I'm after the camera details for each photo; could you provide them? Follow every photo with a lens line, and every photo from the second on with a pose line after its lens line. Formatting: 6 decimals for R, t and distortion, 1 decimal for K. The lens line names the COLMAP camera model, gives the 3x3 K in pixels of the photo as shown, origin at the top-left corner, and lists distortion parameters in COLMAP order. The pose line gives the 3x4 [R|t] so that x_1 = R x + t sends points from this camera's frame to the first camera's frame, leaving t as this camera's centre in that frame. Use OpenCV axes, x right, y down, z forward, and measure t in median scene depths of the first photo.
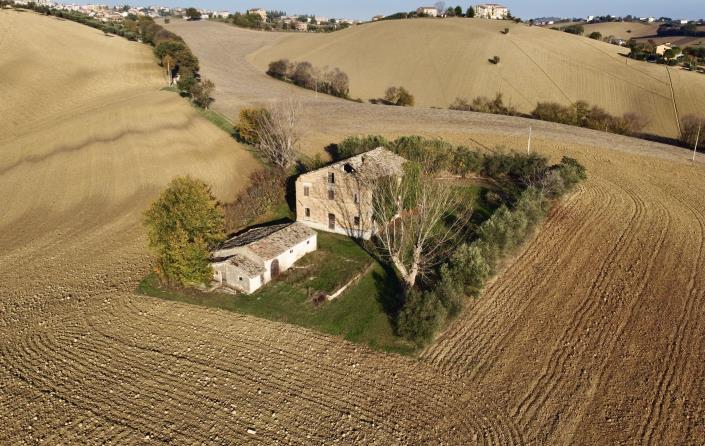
lens RADIAL K [[567.1, 0, 352.5], [0, 567.1, 223.0], [0, 0, 1]] dist [-0.007874, 0.002093]
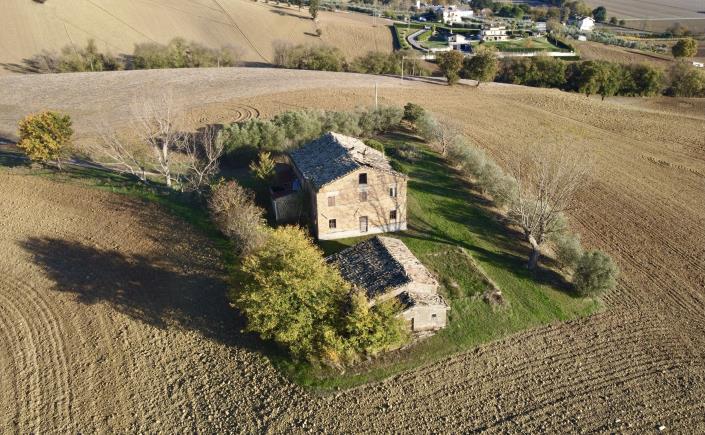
lens RADIAL K [[567.1, 0, 338.2], [0, 567.1, 205.7], [0, 0, 1]] dist [-0.006716, 0.000407]
pose [[0.684844, -0.302825, 0.662786, -0.684040], [0.240962, 0.952503, 0.186214, -0.218407], [-0.687696, 0.032178, 0.725285, 0.370534]]
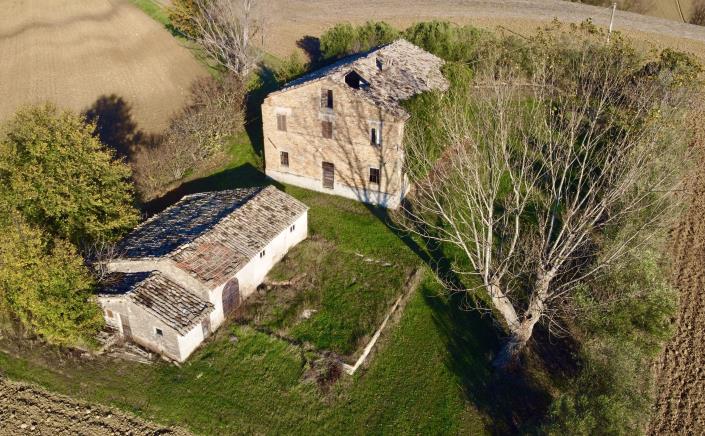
lens RADIAL K [[567.1, 0, 338.2], [0, 567.1, 206.2], [0, 0, 1]] dist [-0.006716, 0.000407]
pose [[0.998708, -0.028771, 0.041883, -0.053192], [0.022139, 0.988288, 0.150985, -0.059734], [-0.045737, -0.149863, 0.987648, 0.443569]]
